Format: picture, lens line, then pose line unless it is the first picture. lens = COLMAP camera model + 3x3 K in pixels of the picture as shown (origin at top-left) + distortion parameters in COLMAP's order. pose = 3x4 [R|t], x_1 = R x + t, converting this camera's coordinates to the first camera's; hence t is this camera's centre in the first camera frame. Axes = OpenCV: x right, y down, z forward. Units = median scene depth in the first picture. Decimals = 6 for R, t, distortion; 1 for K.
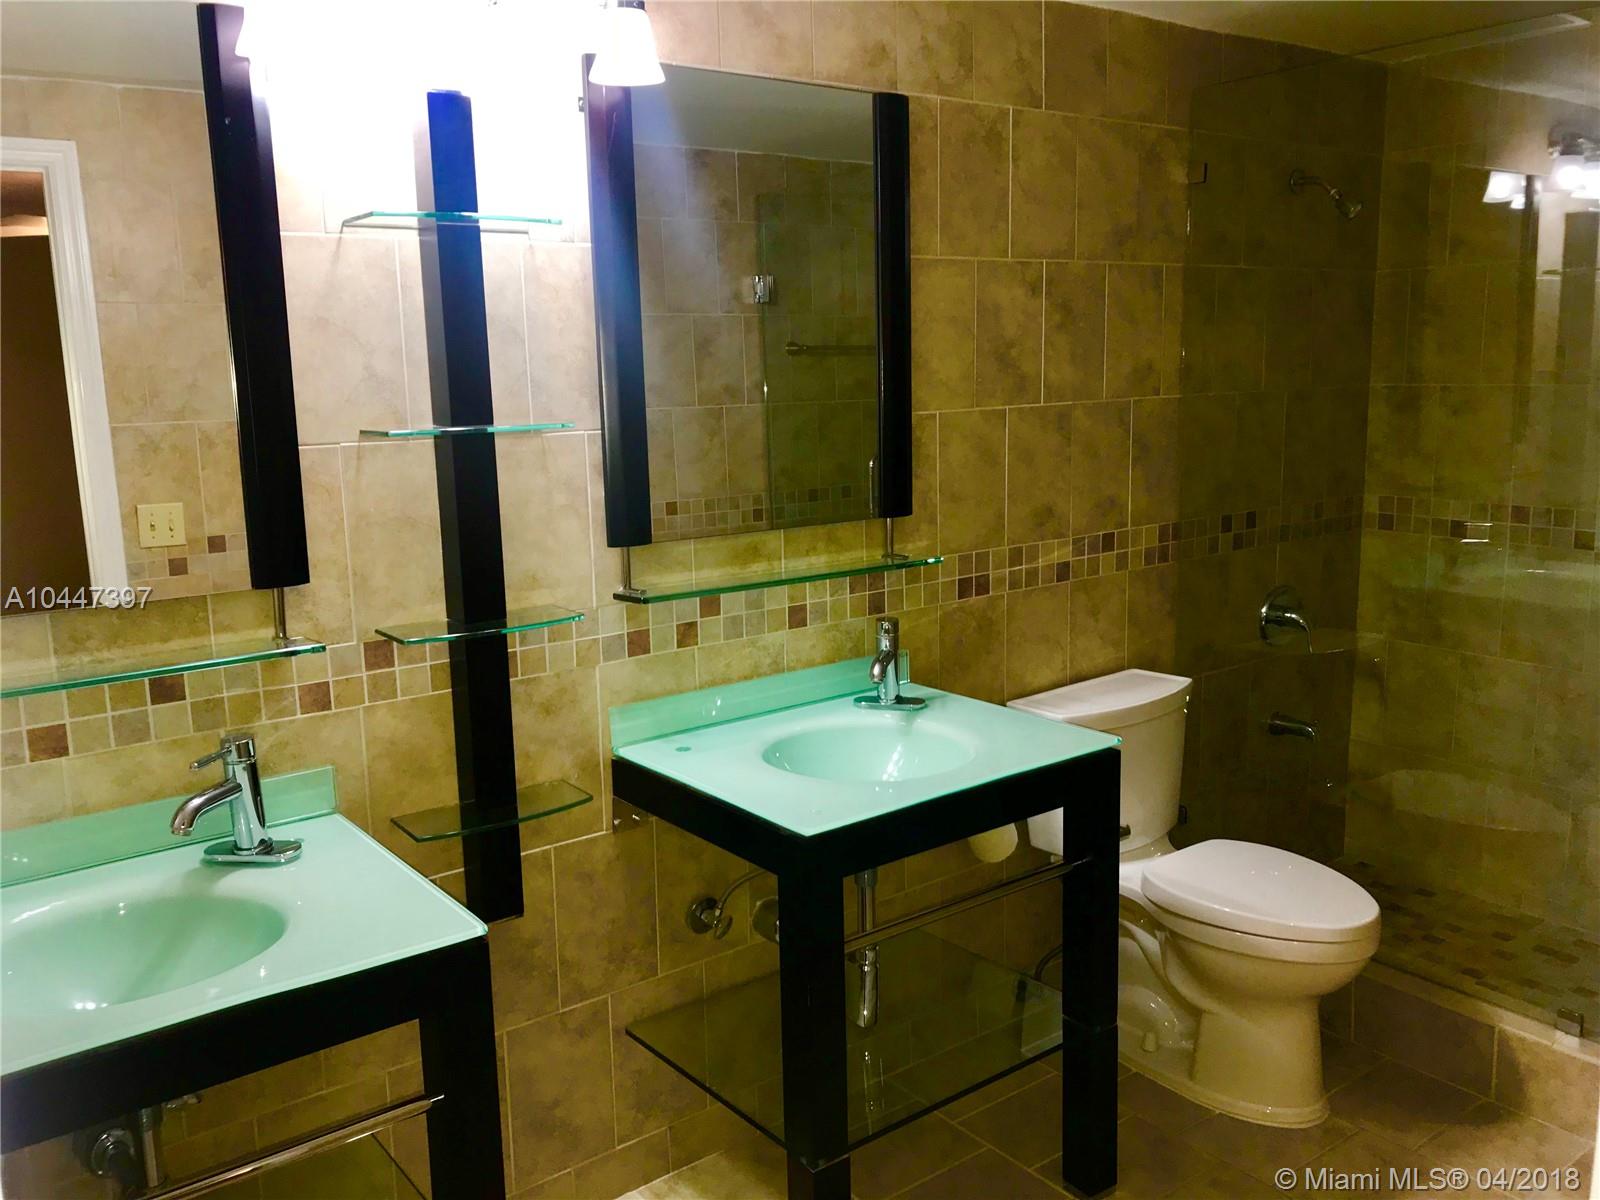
lens RADIAL K [[1318.3, 0, 791.0], [0, 1318.3, 586.2], [0, 0, 1]] dist [0.034200, -0.043250]
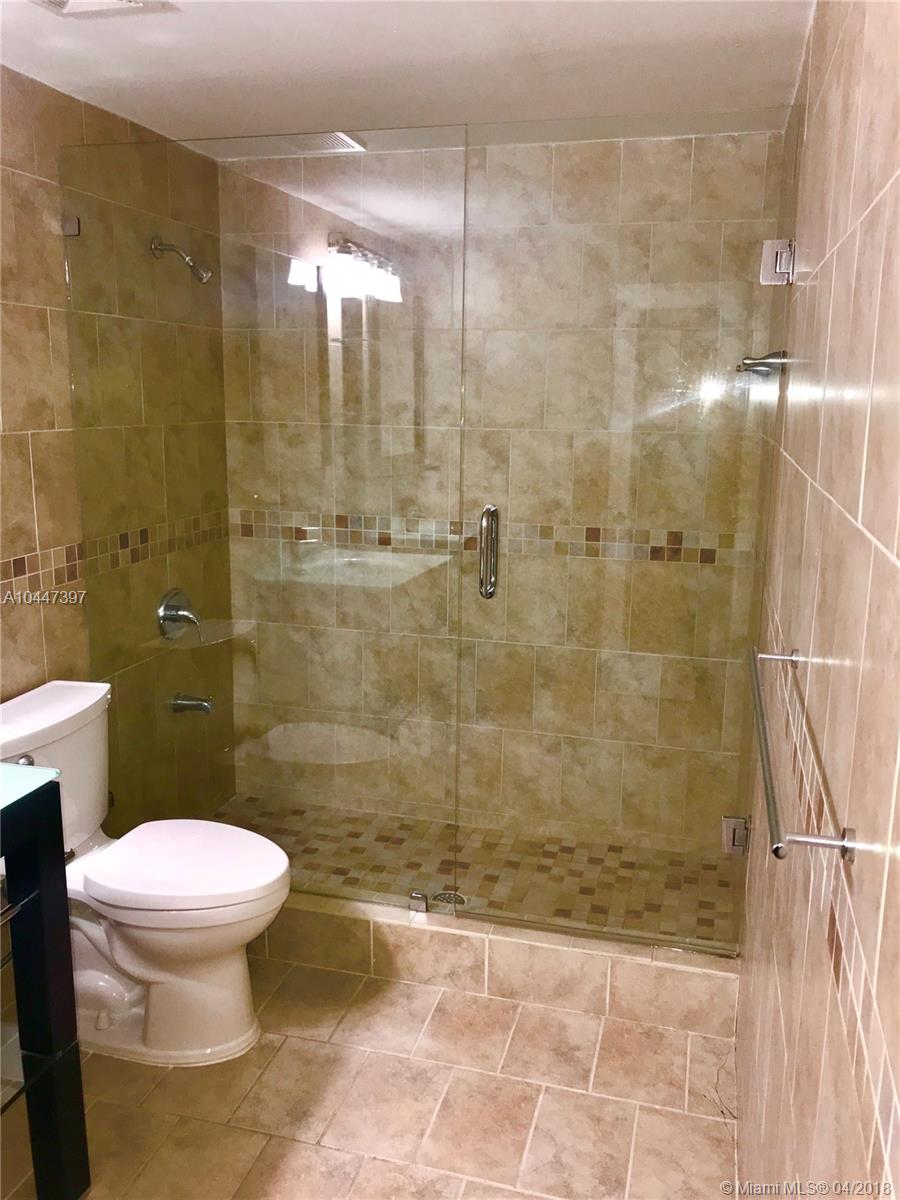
lens RADIAL K [[988.7, 0, 453.3], [0, 988.7, 588.5], [0, 0, 1]] dist [0.034200, -0.043250]
pose [[0.786388, -0.090031, 0.611137, 0.026024], [0.074894, 0.995920, 0.050345, -0.031638], [-0.613176, 0.006180, 0.789922, 0.161347]]
